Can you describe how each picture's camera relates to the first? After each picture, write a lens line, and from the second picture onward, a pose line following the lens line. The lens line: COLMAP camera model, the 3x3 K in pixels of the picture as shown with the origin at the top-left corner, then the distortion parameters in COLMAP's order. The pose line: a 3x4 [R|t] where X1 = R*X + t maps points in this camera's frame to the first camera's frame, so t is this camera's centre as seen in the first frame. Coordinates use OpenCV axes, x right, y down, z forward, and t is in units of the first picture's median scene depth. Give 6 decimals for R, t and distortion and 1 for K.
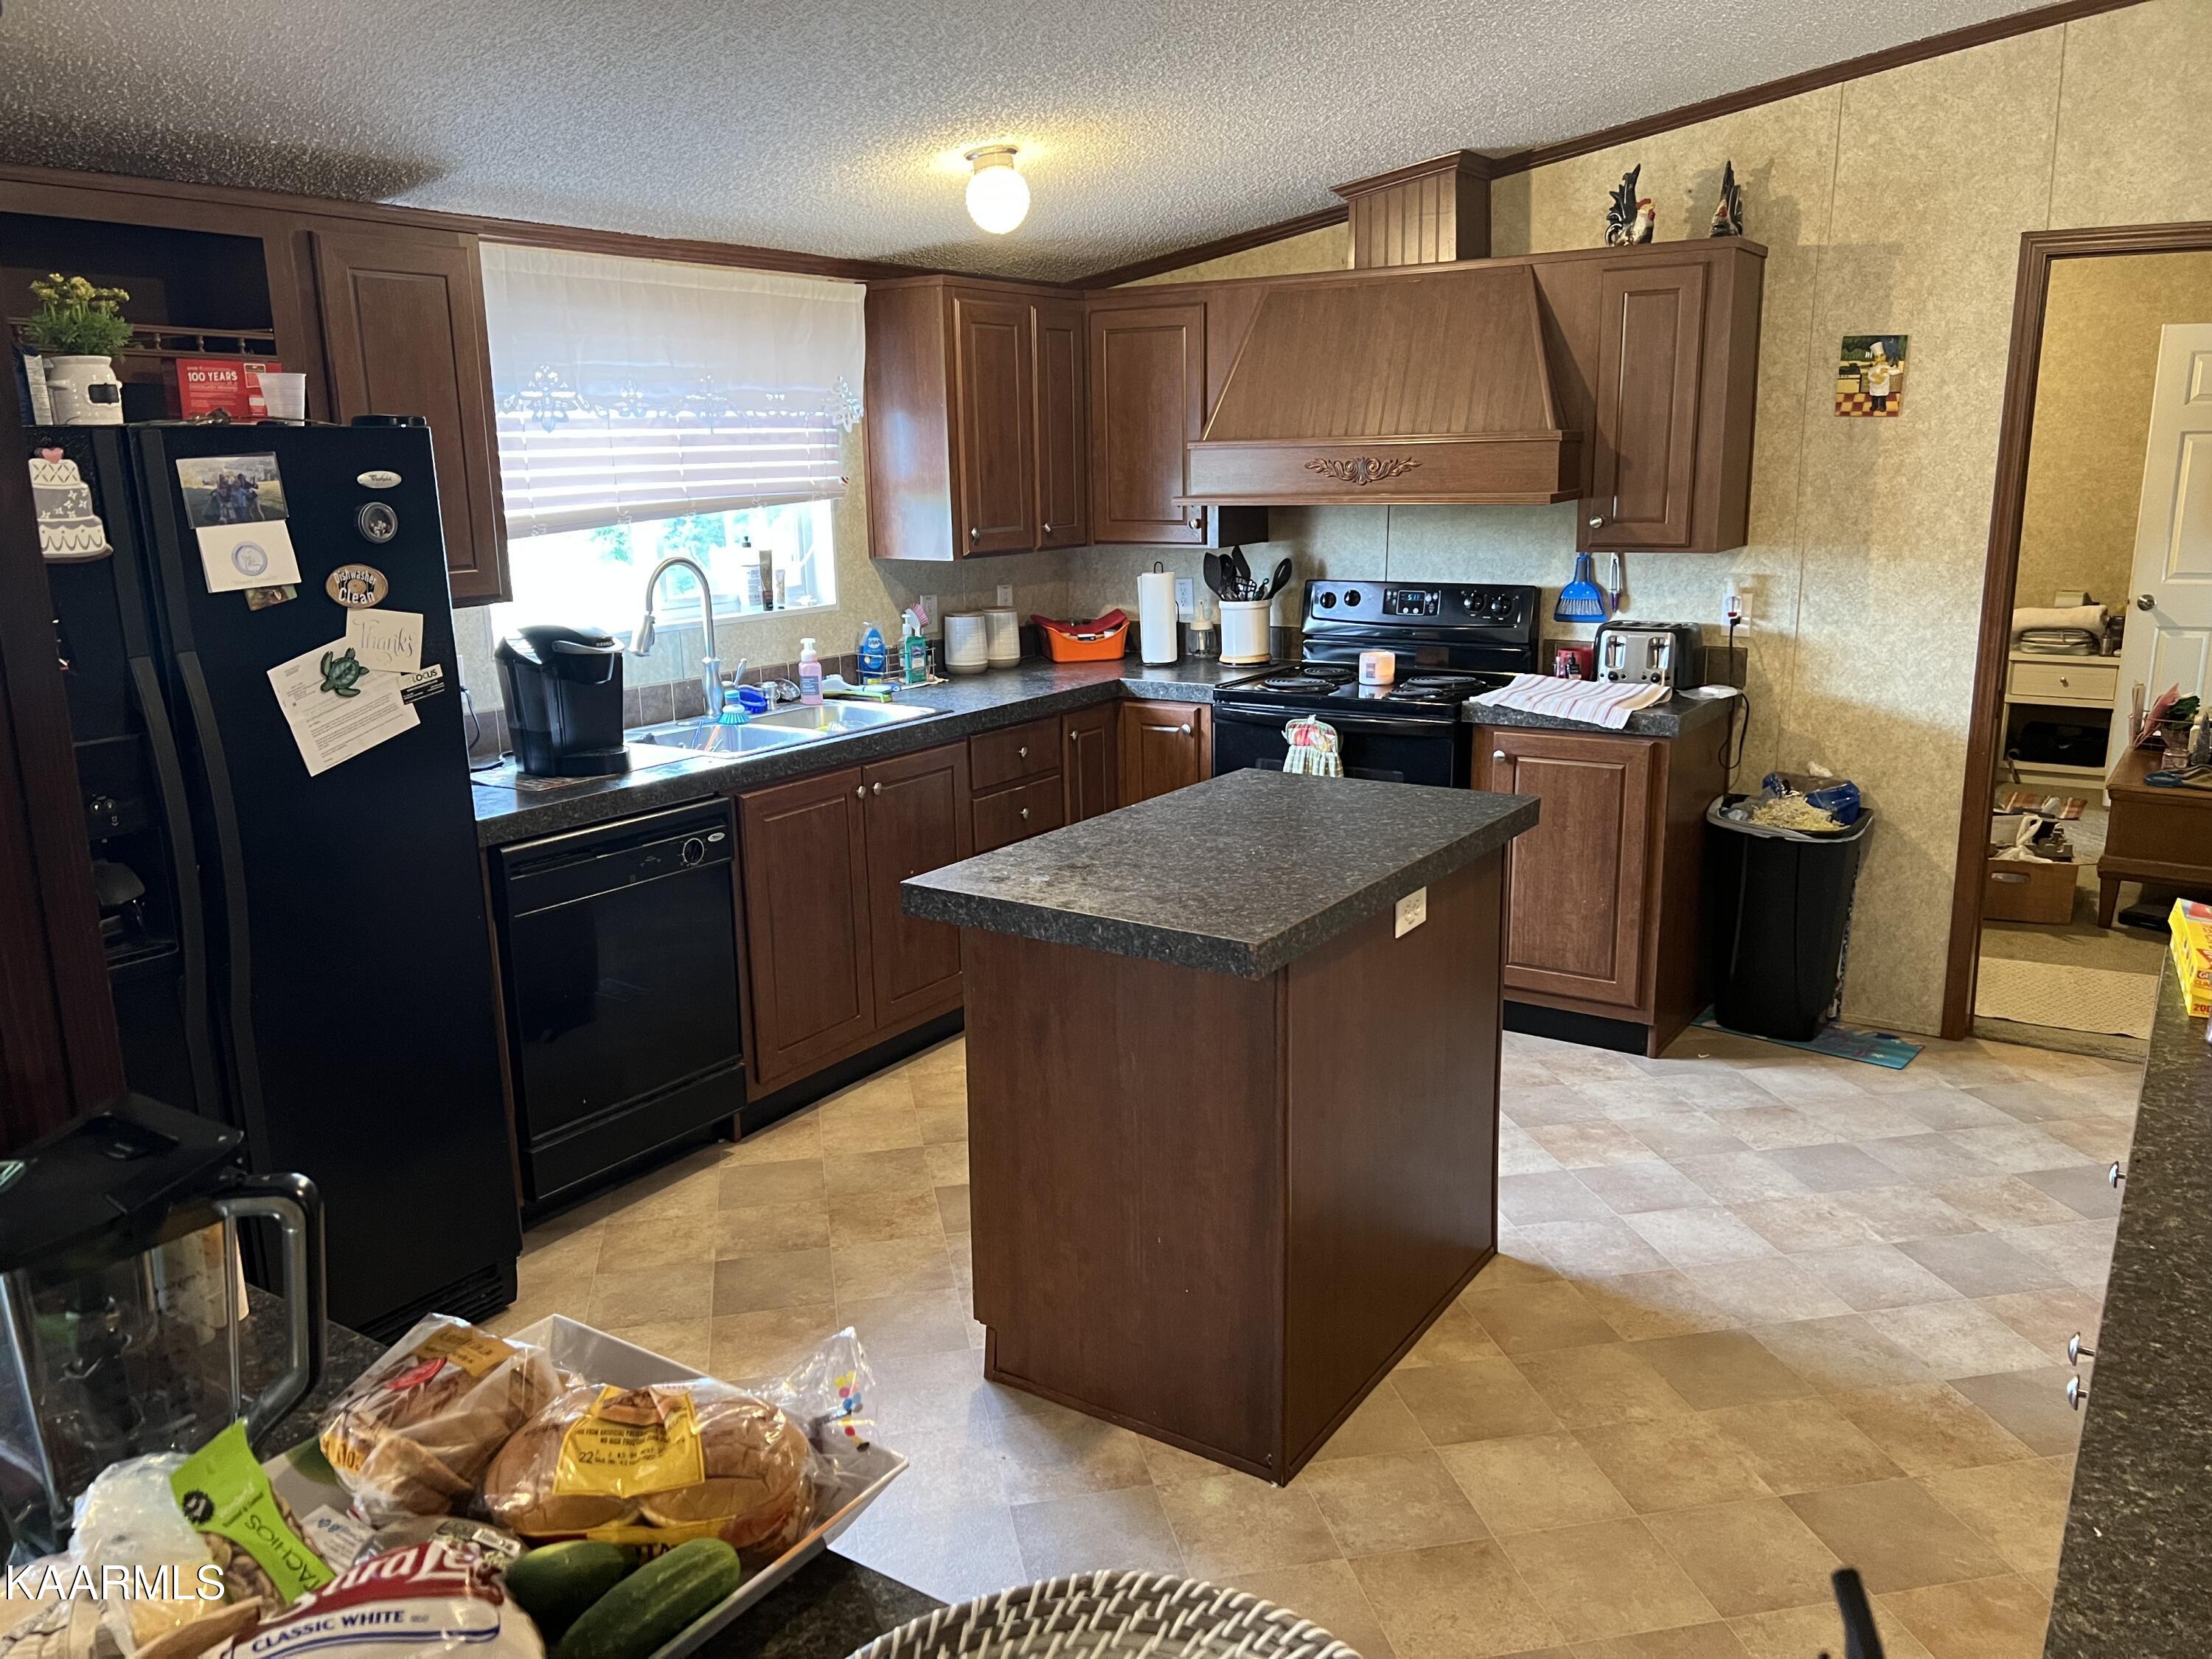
lens RADIAL K [[1682.0, 0, 1122.2], [0, 1682.0, 837.5], [0, 0, 1]] dist [0.041150, -0.032818]
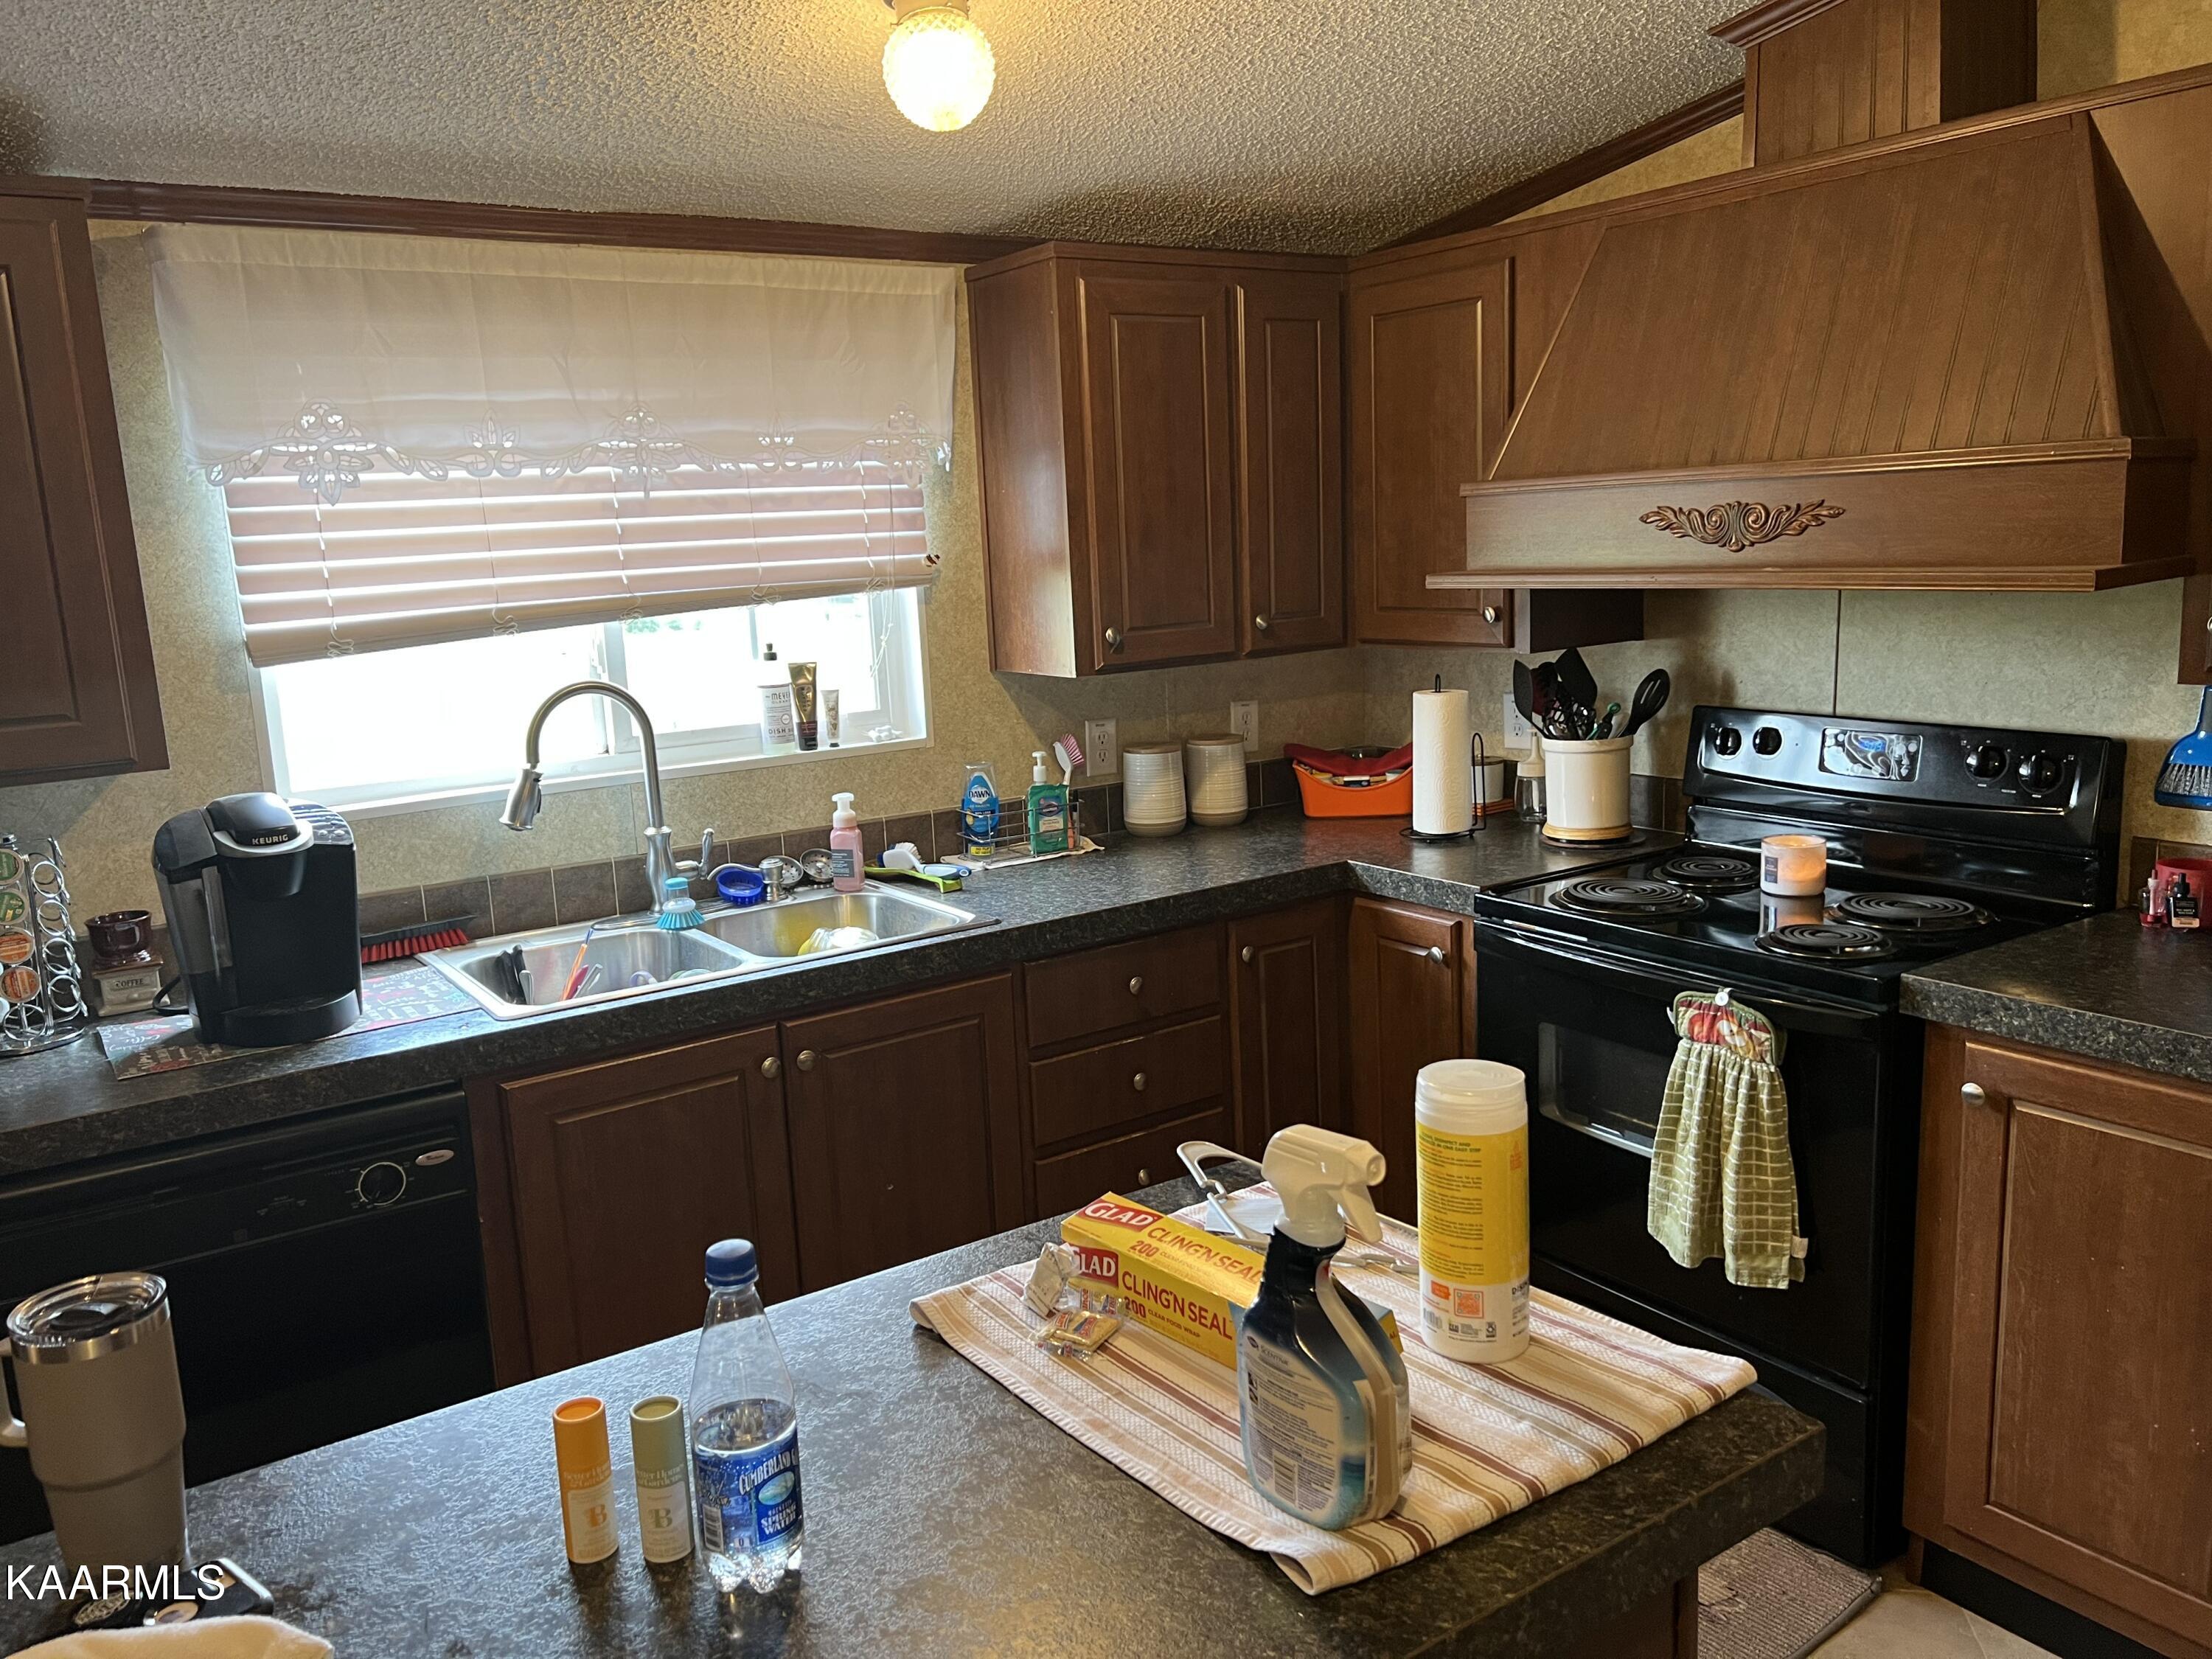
lens RADIAL K [[1682.0, 0, 1087.9], [0, 1682.0, 833.6], [0, 0, 1]] dist [0.041150, -0.032818]
pose [[0.922857, 0.046961, -0.382268, 0.159387], [-0.059033, 0.998058, -0.019904, -0.092587], [0.380591, 0.040935, 0.923837, 0.406801]]
